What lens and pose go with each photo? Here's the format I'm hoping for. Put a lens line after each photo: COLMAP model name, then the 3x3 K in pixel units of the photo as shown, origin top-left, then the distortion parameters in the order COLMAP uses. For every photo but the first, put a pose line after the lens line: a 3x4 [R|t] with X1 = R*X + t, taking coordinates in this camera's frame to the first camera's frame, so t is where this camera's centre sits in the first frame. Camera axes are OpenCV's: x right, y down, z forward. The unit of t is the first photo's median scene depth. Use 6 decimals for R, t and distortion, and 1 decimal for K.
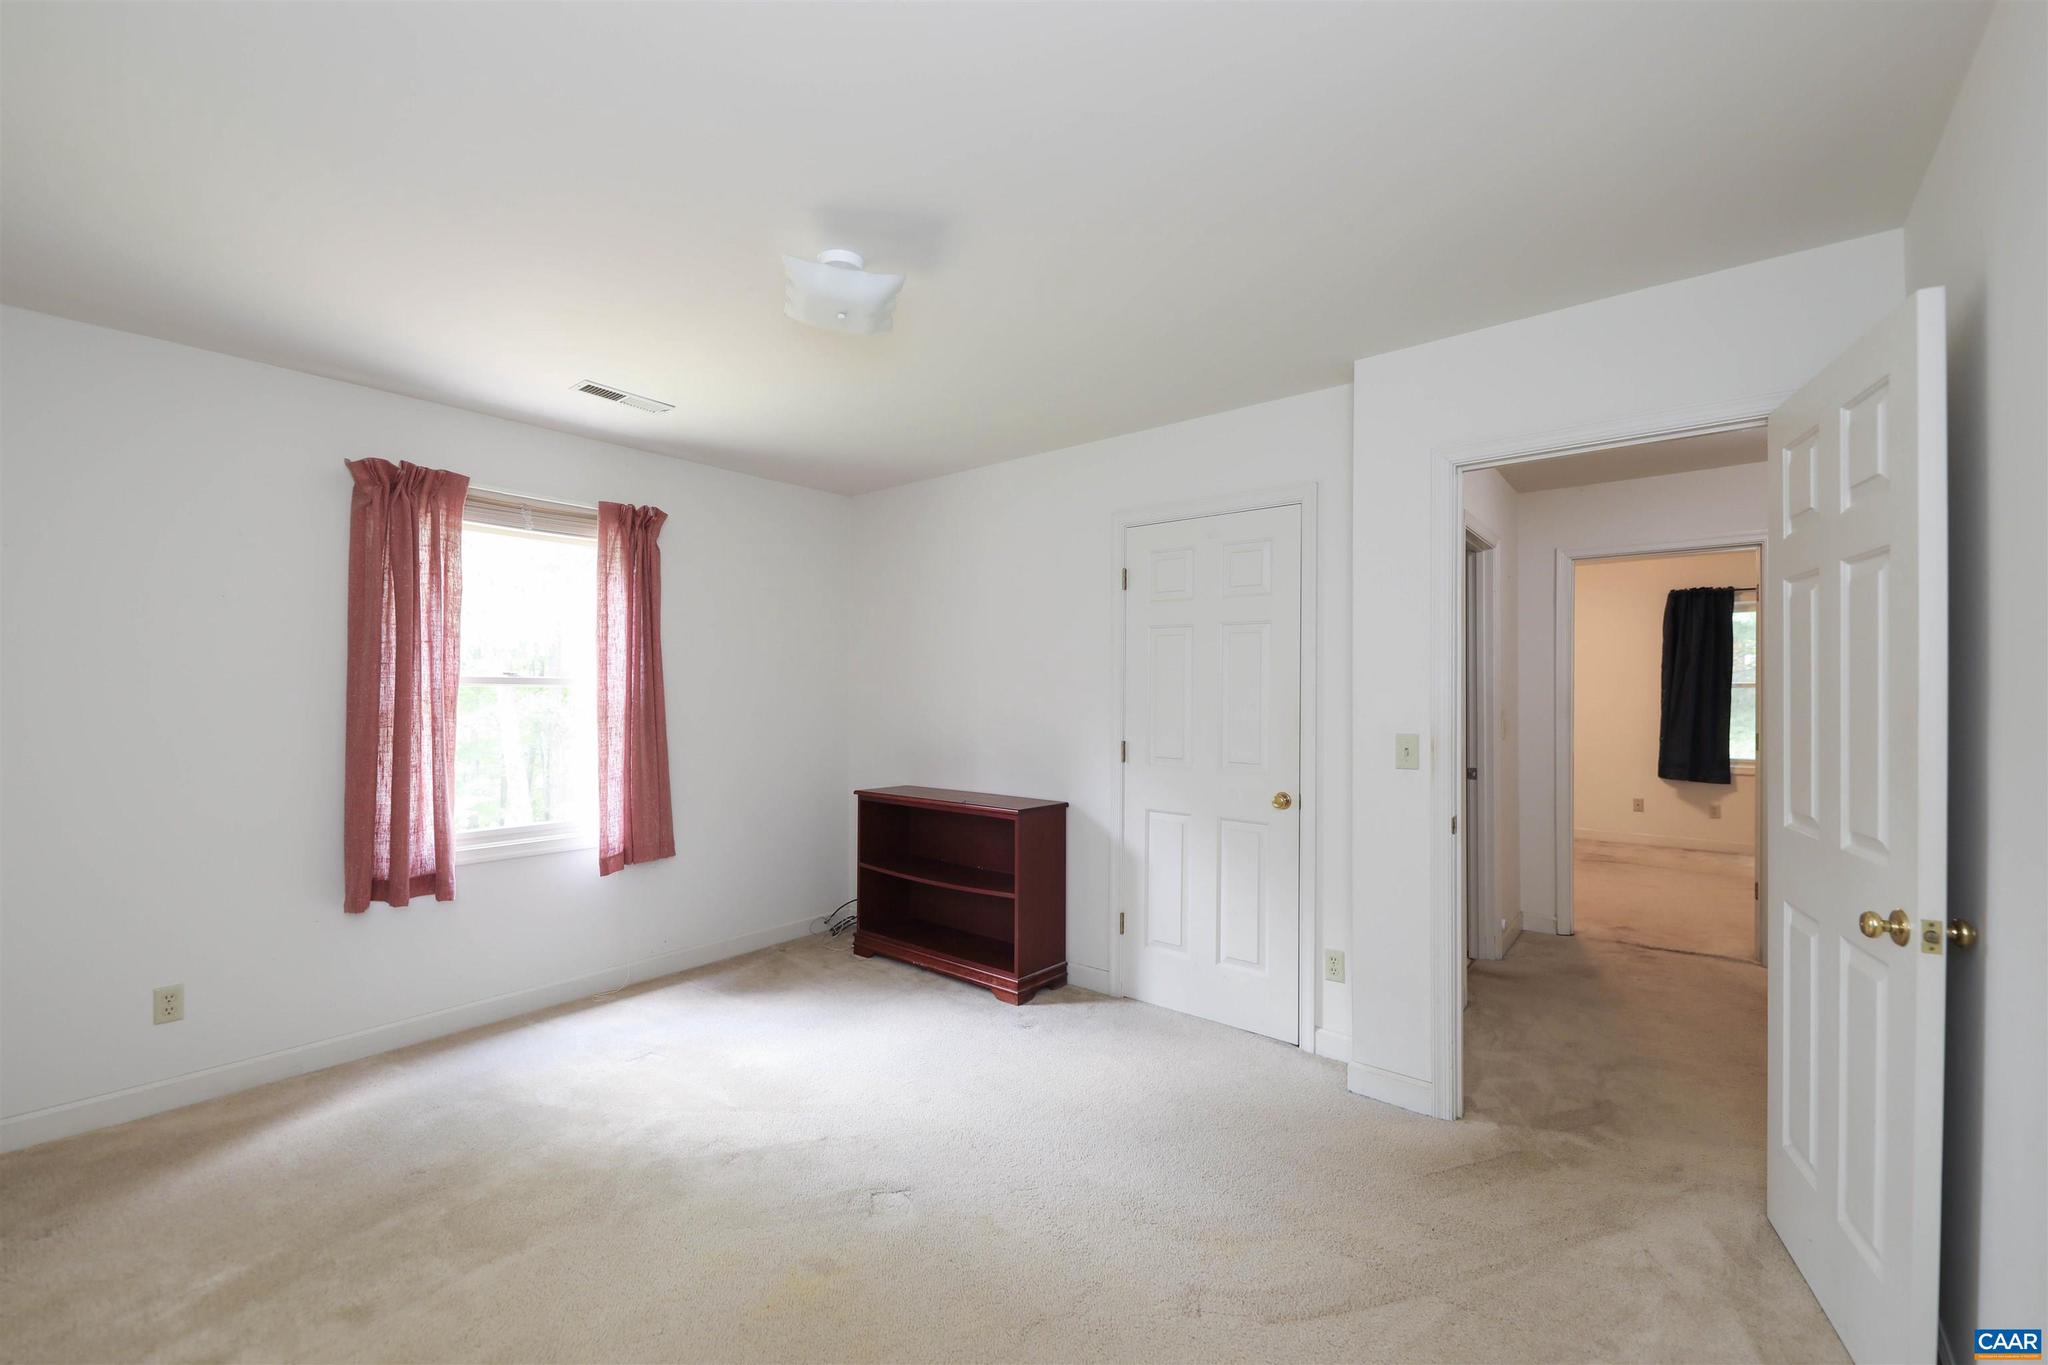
lens RADIAL K [[849.3, 0, 1019.0], [0, 849.3, 688.8], [0, 0, 1]] dist [0.015005, -0.009629]
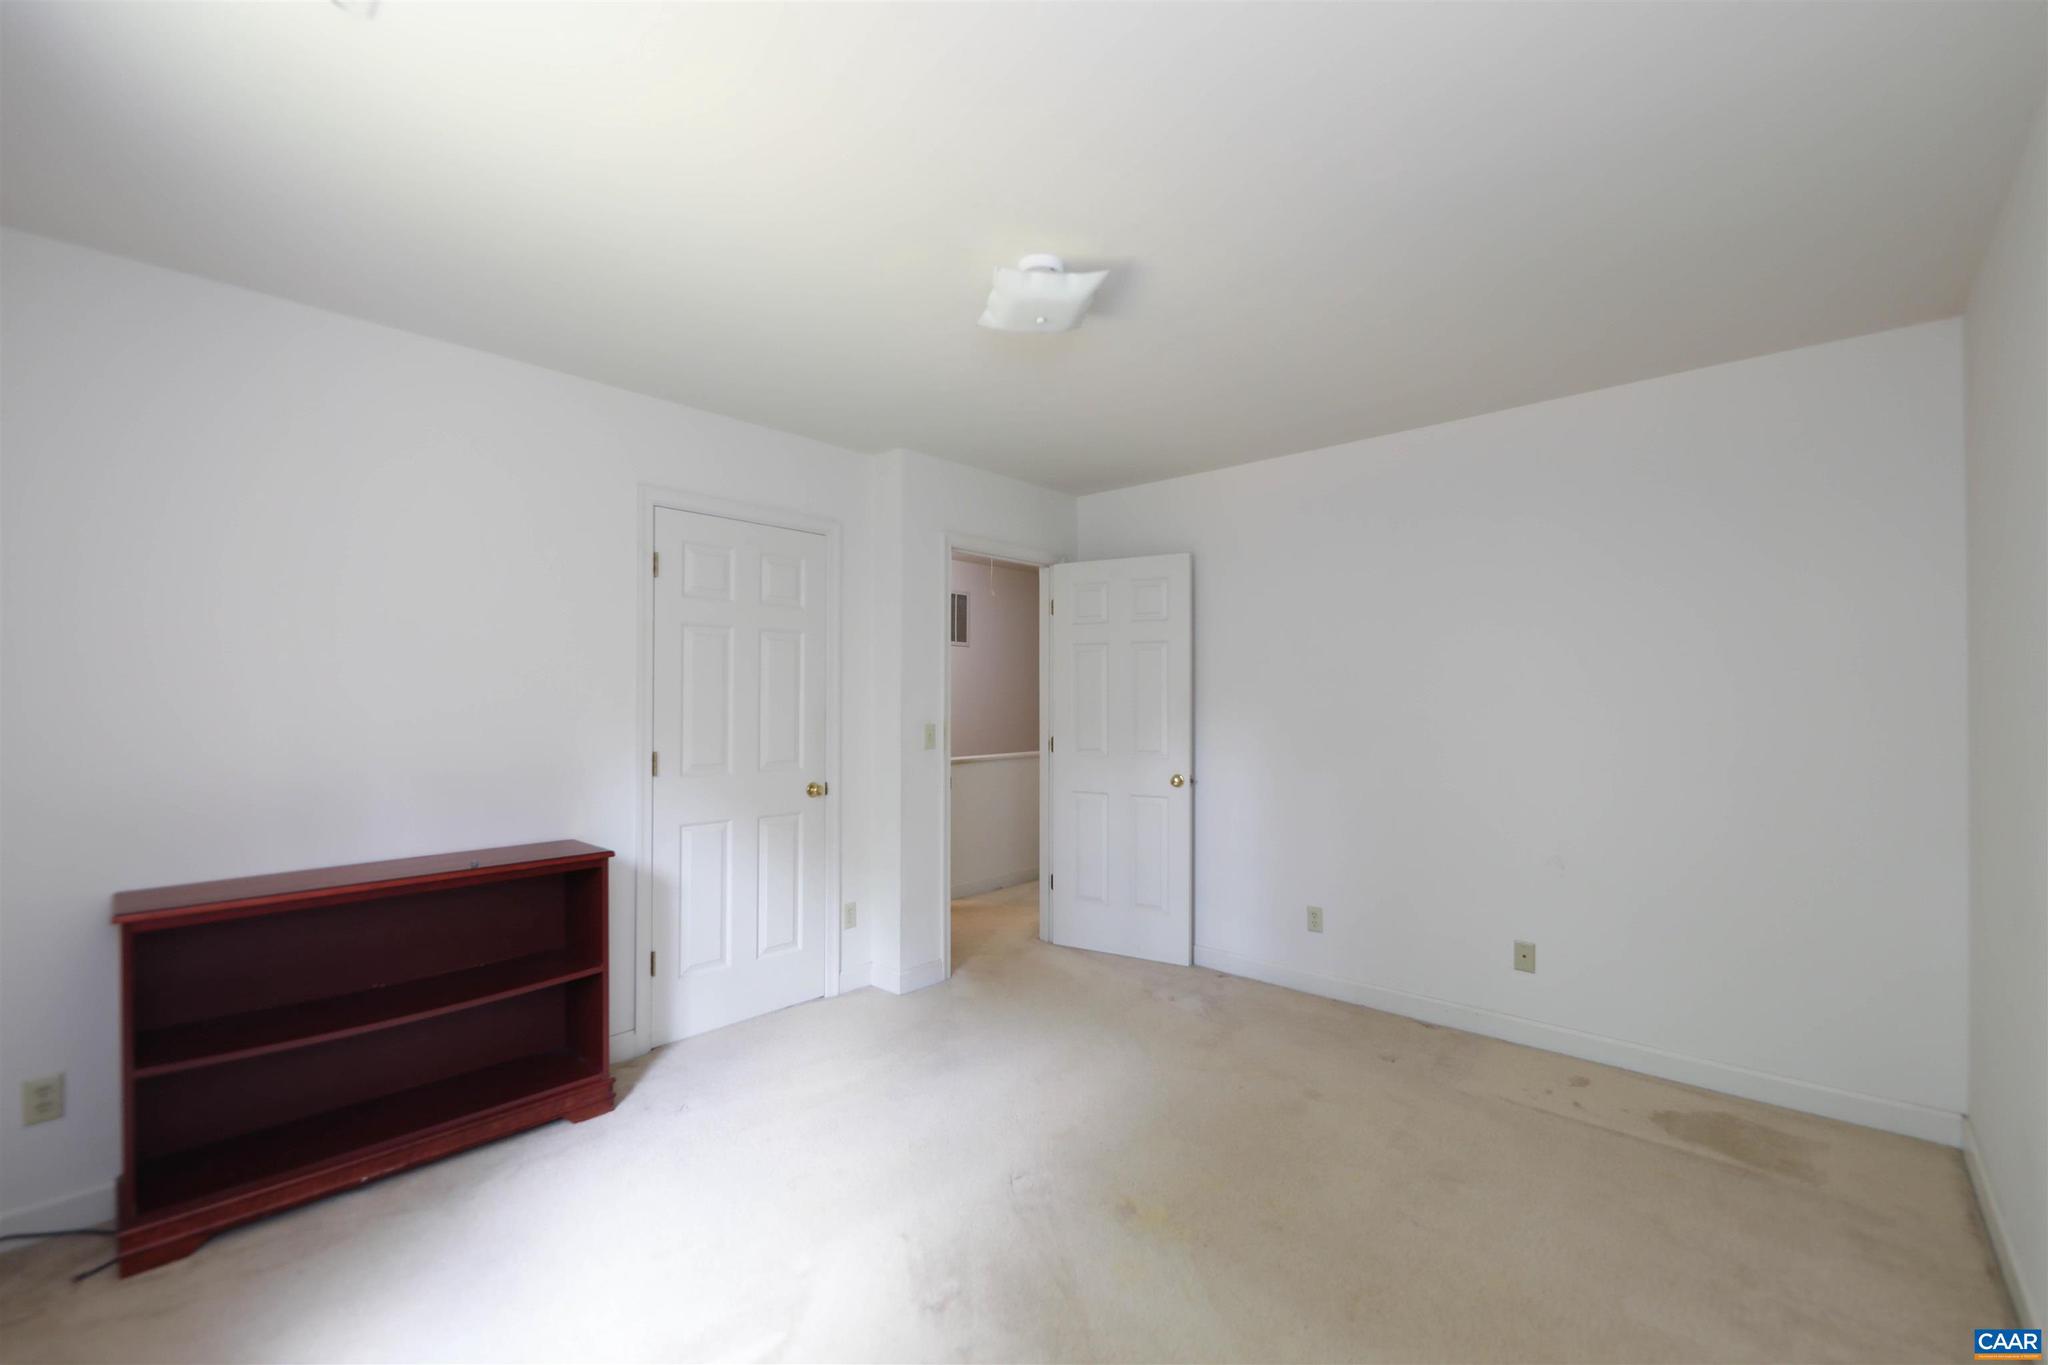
lens RADIAL K [[849.3, 0, 1019.0], [0, 849.3, 688.8], [0, 0, 1]] dist [0.015005, -0.009629]
pose [[0.045616, 0.005089, 0.998946, -0.753904], [-0.002552, 0.999984, -0.004978, 0.000053], [-0.998956, -0.002323, 0.045628, 0.612087]]
